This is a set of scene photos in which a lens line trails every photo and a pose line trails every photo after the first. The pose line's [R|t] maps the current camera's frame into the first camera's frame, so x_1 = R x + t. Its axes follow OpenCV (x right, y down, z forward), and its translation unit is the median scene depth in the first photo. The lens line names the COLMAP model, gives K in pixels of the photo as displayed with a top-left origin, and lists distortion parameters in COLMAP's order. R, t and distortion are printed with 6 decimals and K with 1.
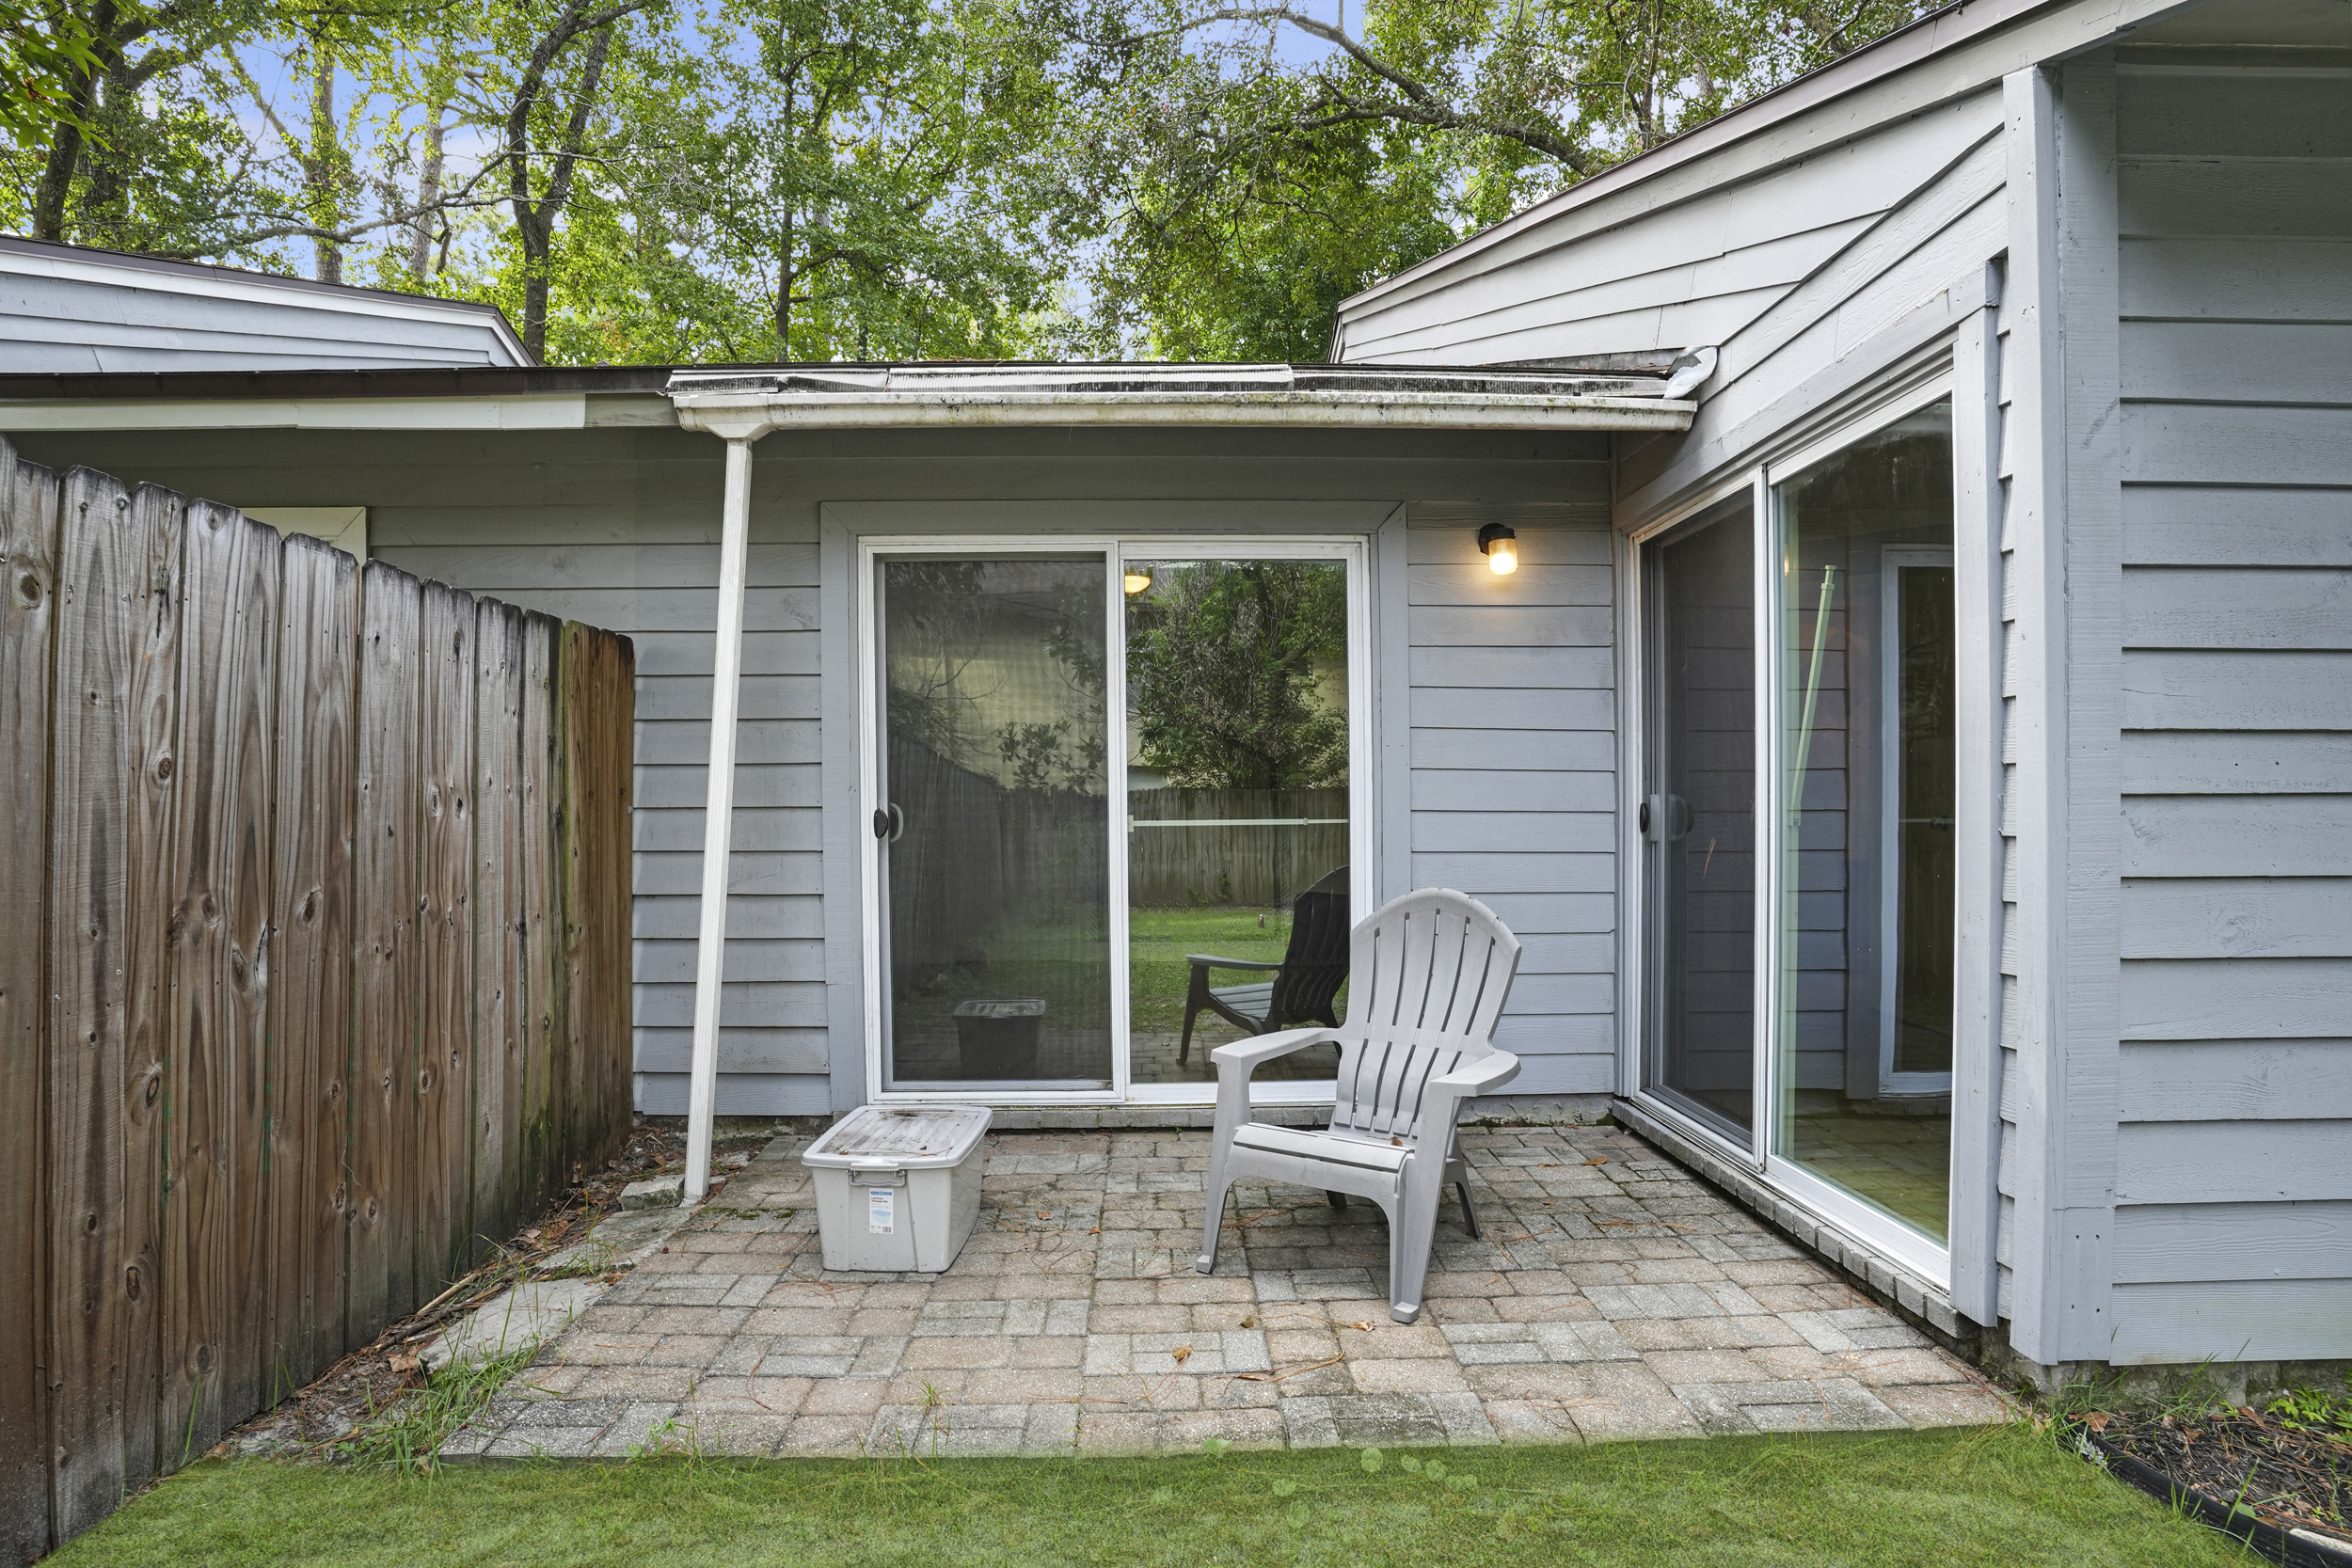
lens RADIAL K [[1184.8, 0, 1178.4], [0, 1184.8, 778.2], [0, 0, 1]] dist [-0.072621, 0.031967]
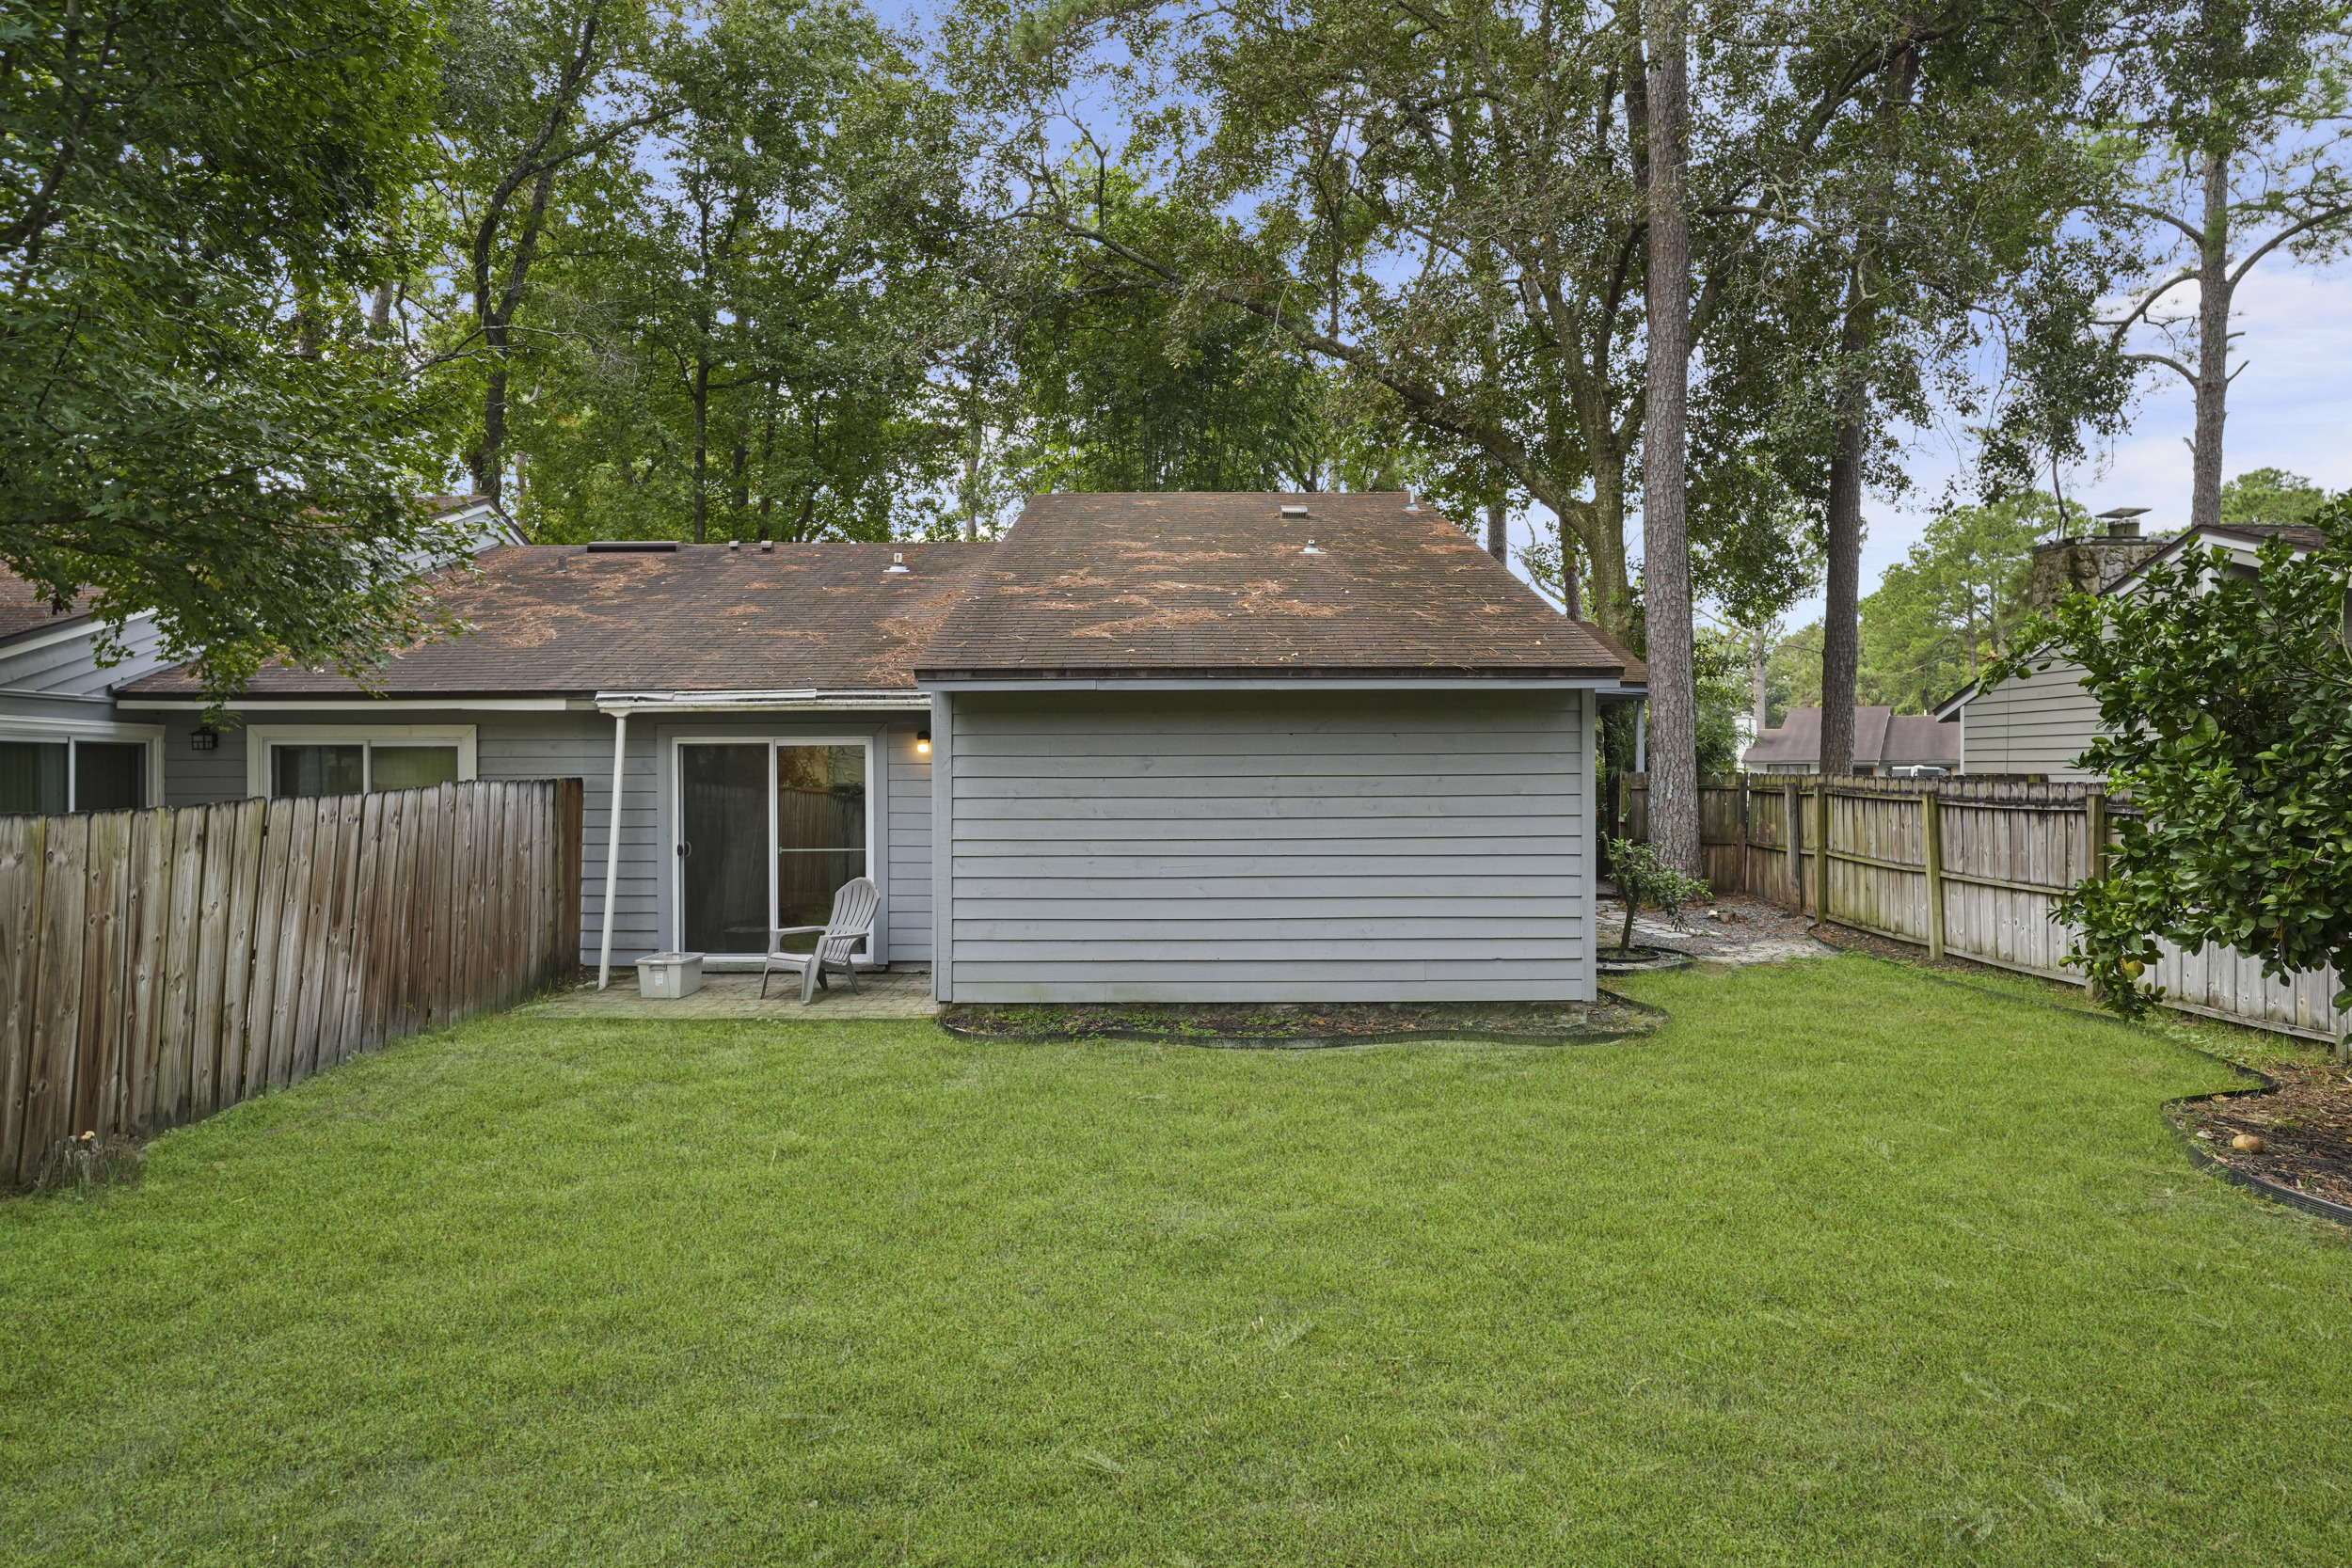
lens RADIAL K [[1399.9, 0, 1174.9], [0, 1399.9, 729.4], [0, 0, 1]] dist [-0.003676, -0.002155]
pose [[0.999536, 0.004136, -0.030184, 1.061101], [-0.004436, 0.999942, -0.009863, -0.232036], [0.030142, 0.009992, 0.999496, -2.331790]]
